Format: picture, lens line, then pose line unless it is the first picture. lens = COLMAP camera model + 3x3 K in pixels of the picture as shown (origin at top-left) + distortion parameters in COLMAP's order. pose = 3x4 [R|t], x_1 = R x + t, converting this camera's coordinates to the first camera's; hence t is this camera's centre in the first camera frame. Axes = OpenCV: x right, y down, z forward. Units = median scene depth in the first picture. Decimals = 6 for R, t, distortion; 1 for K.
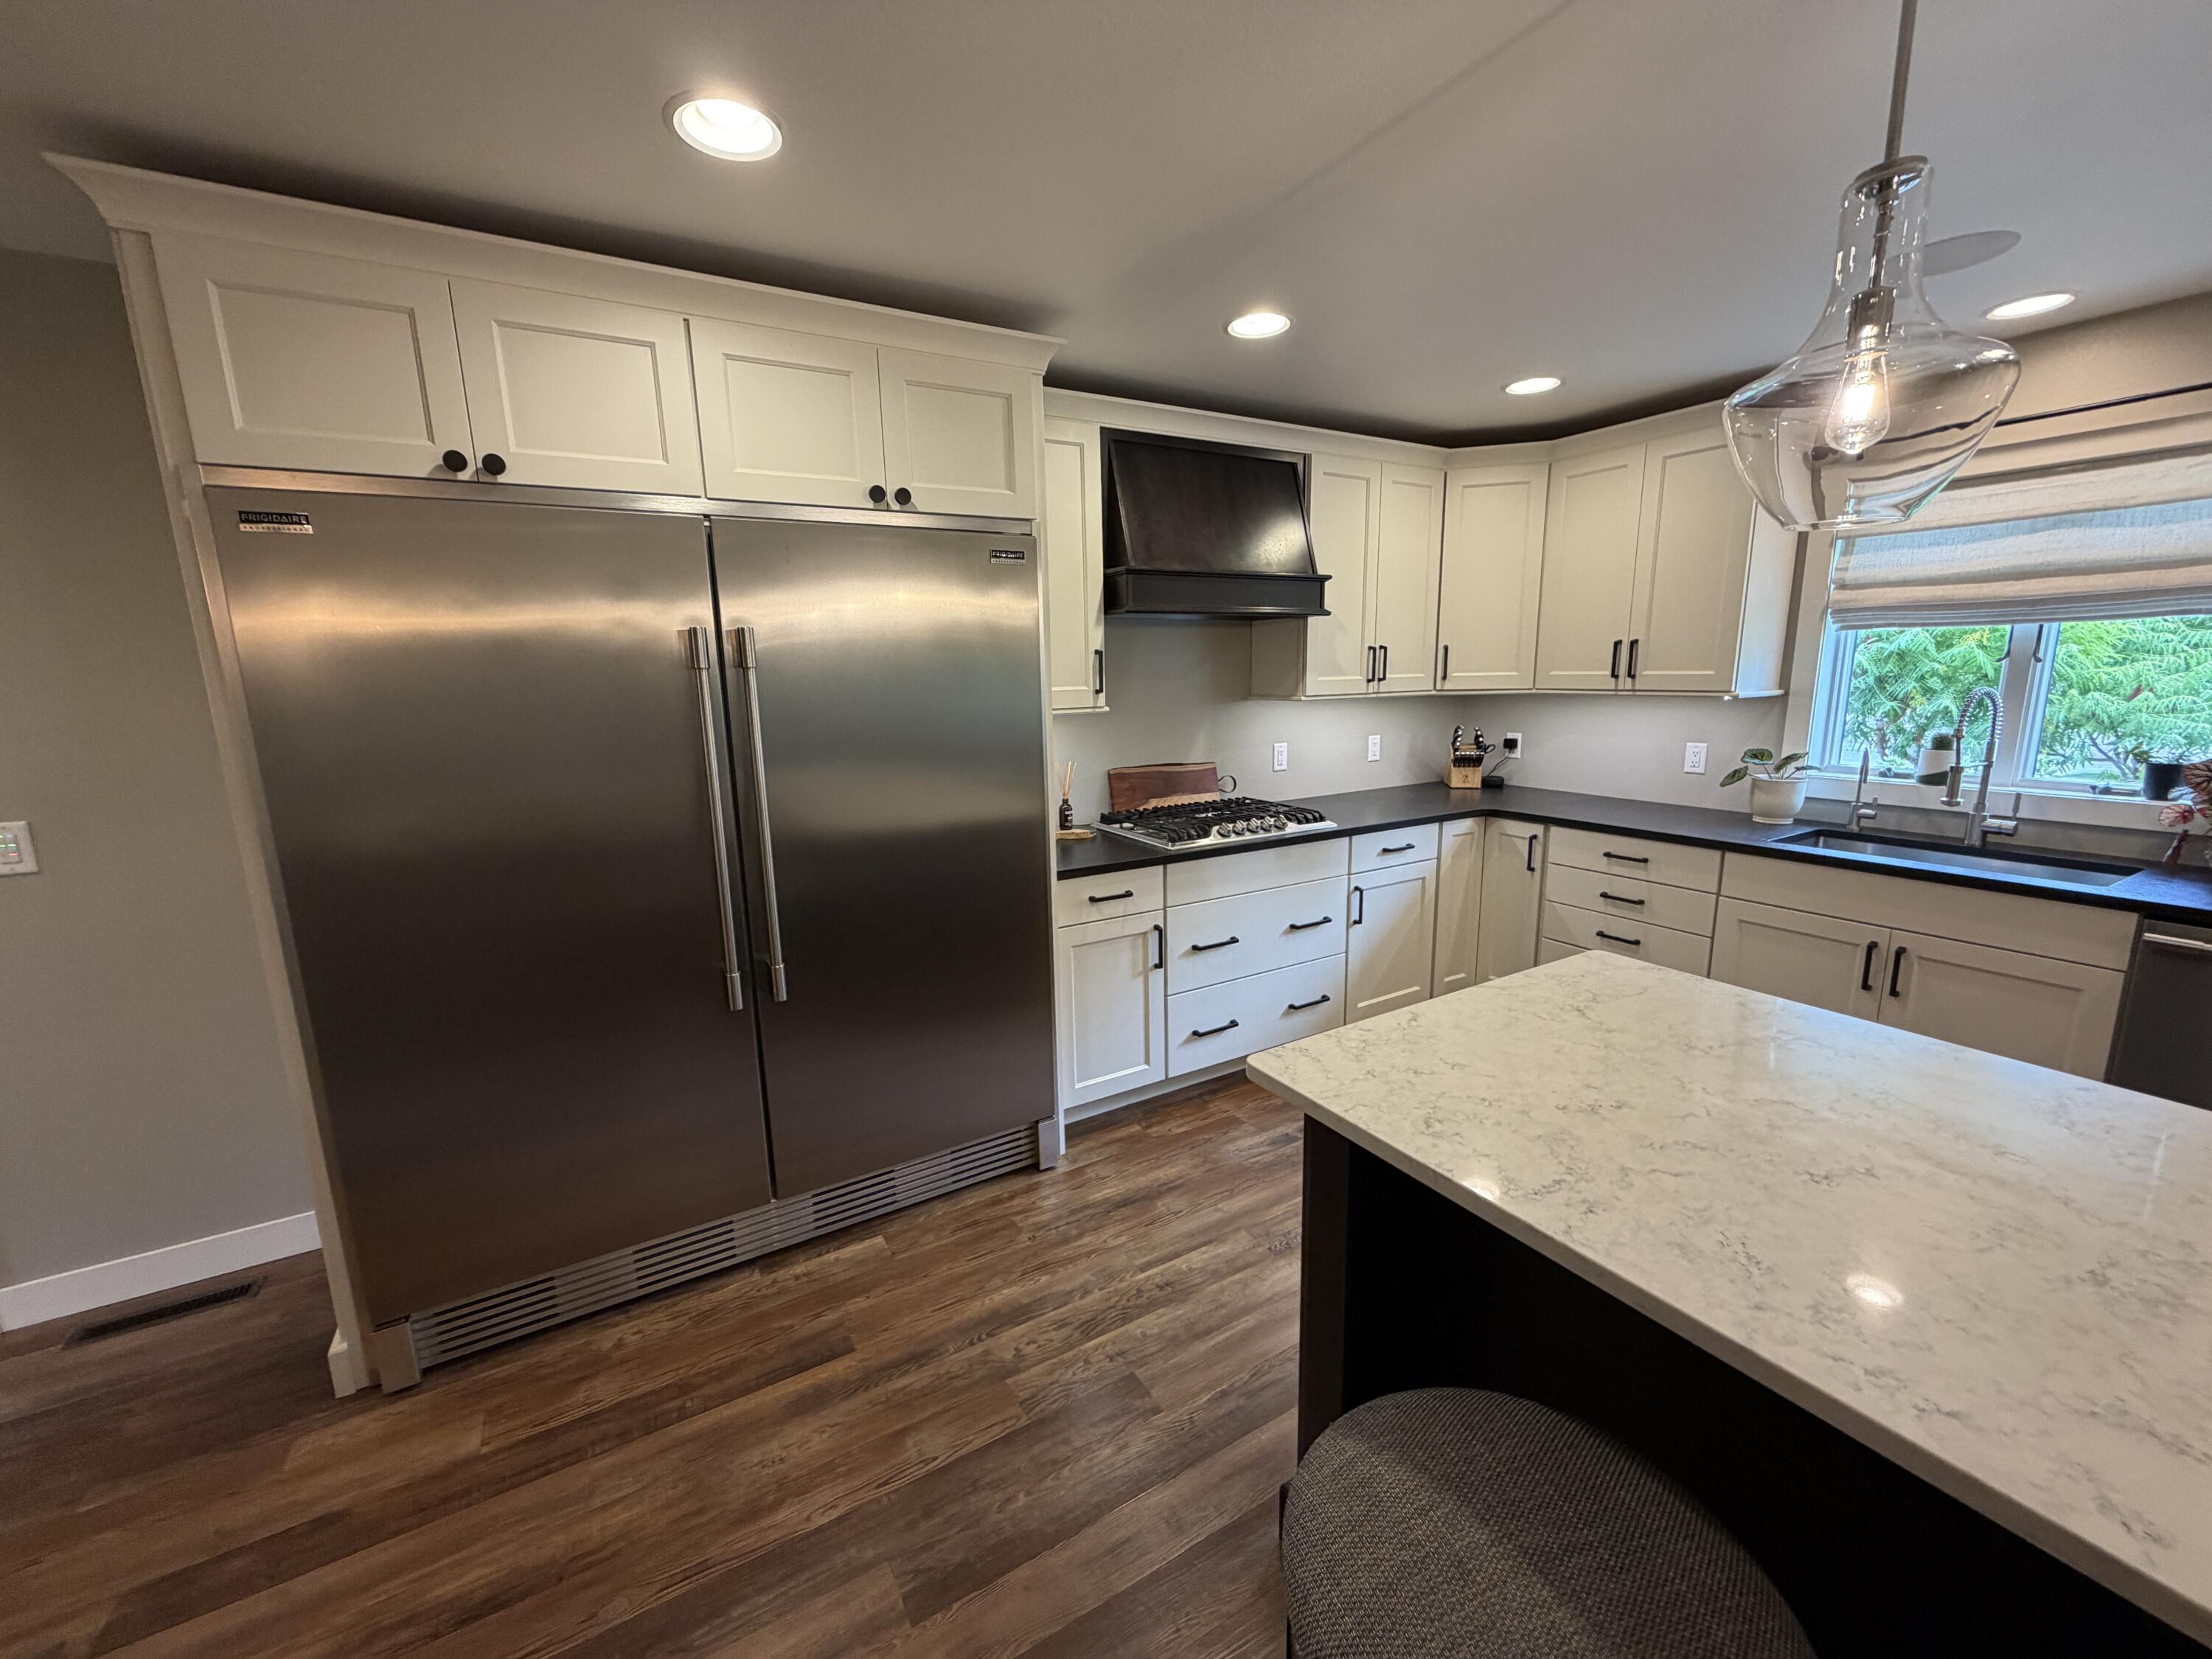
lens RADIAL K [[879.9, 0, 1099.0], [0, 879.9, 833.5], [0, 0, 1]] dist [-0.000344, 0.000054]
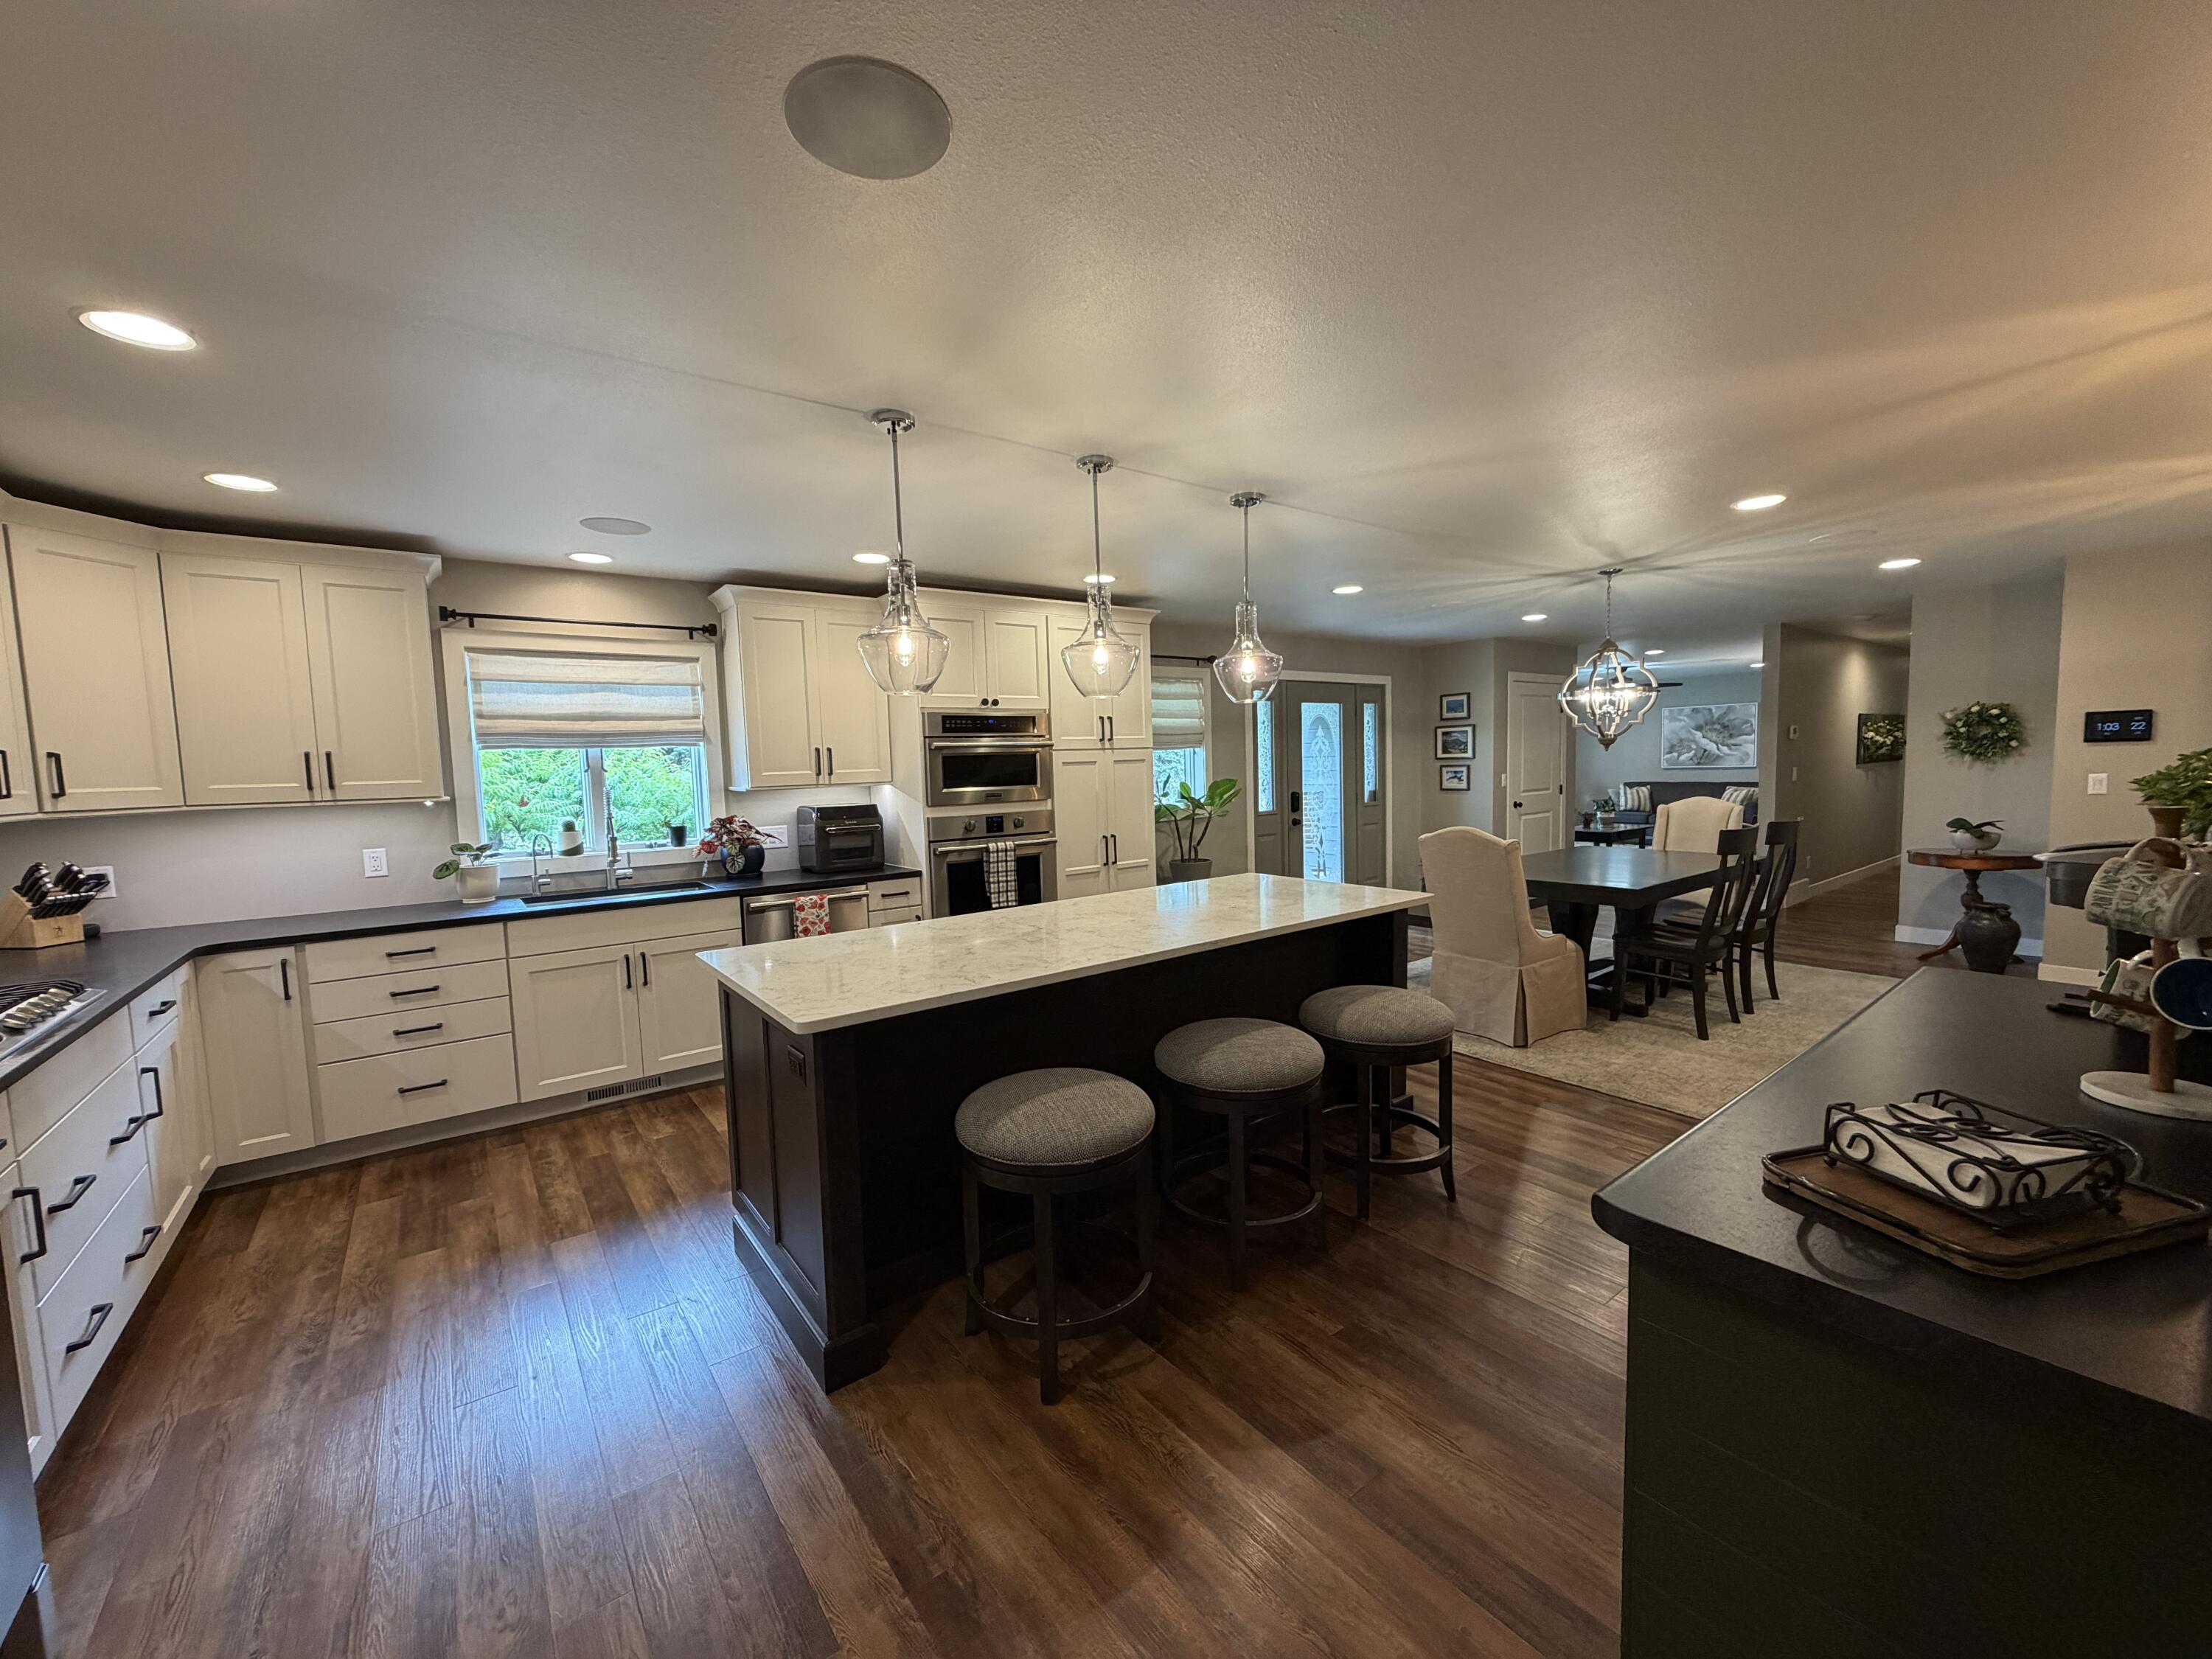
lens RADIAL K [[879.9, 0, 1100.6], [0, 879.9, 832.8], [0, 0, 1]] dist [-0.000344, 0.000054]
pose [[-0.114617, -0.056182, 0.991820, -0.585371], [0.214027, 0.973556, 0.079881, -0.021020], [-0.970080, 0.221432, -0.099562, 0.287979]]
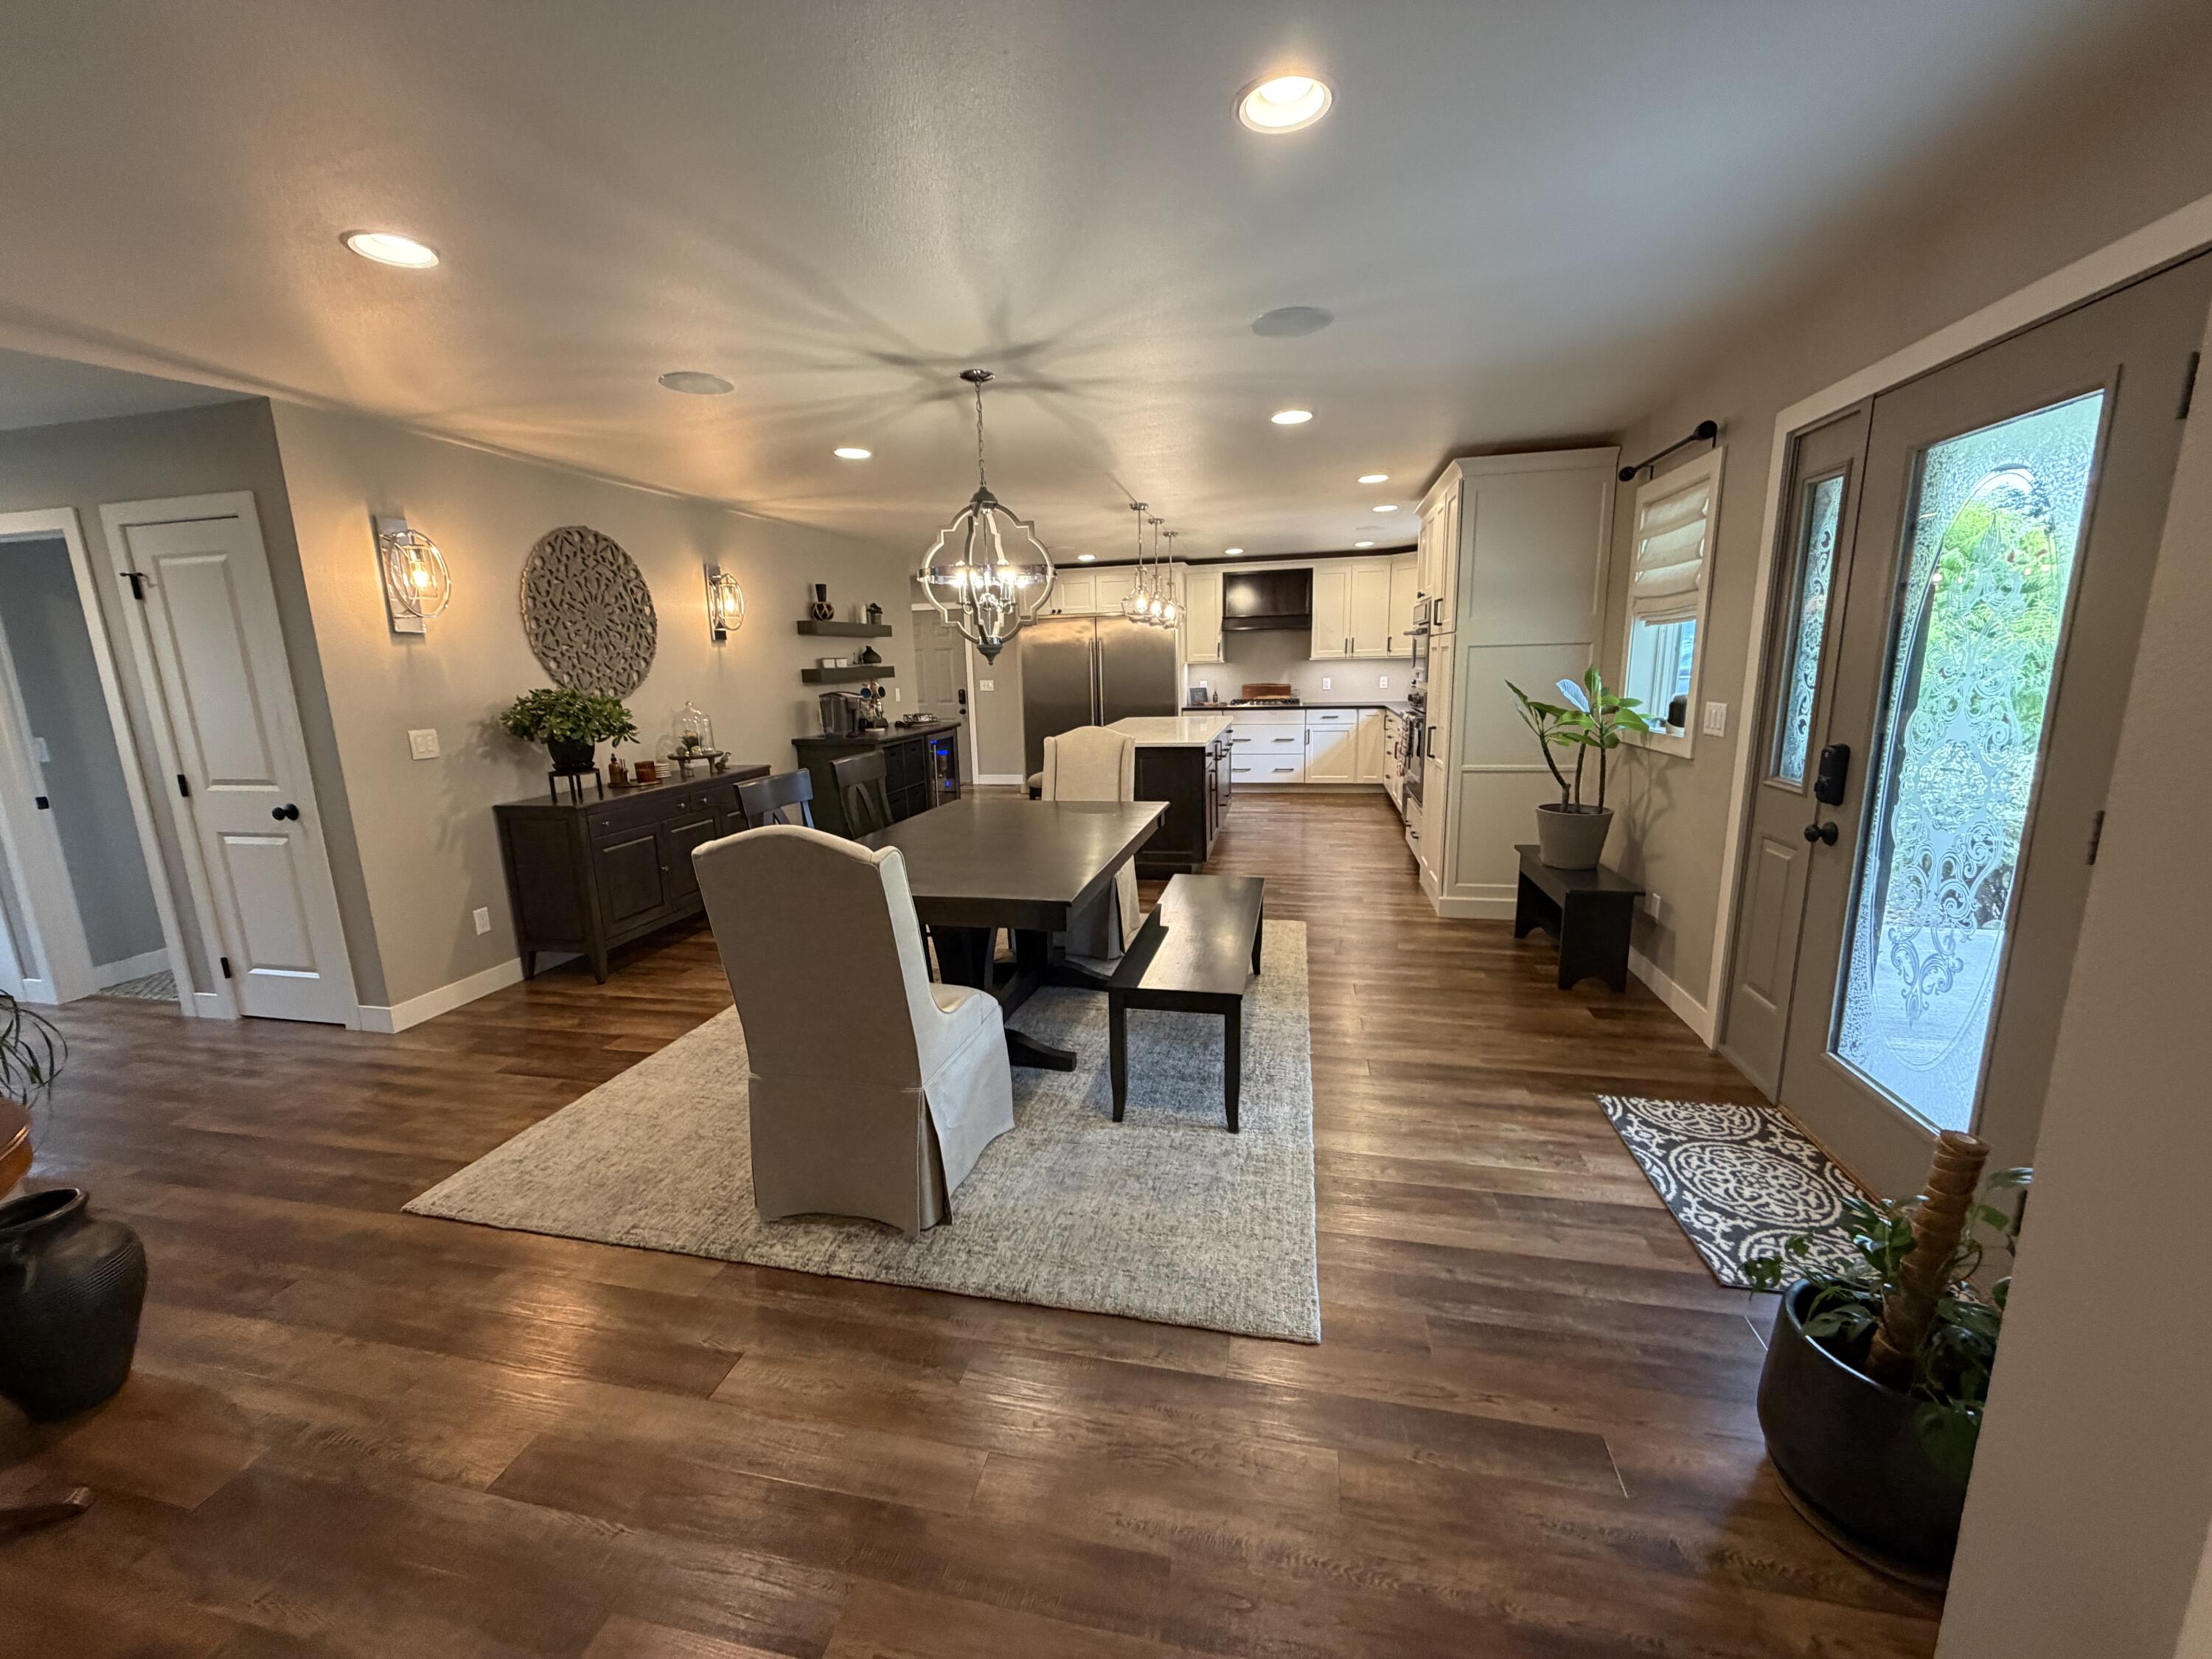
lens RADIAL K [[879.9, 0, 1098.3], [0, 879.9, 832.0], [0, 0, 1]] dist [-0.000344, 0.000054]
pose [[0.730661, 0.133836, -0.669494, 1.888320], [-0.115613, 0.990691, 0.071870, 0.286121], [0.672880, 0.024890, 0.739333, -1.604267]]
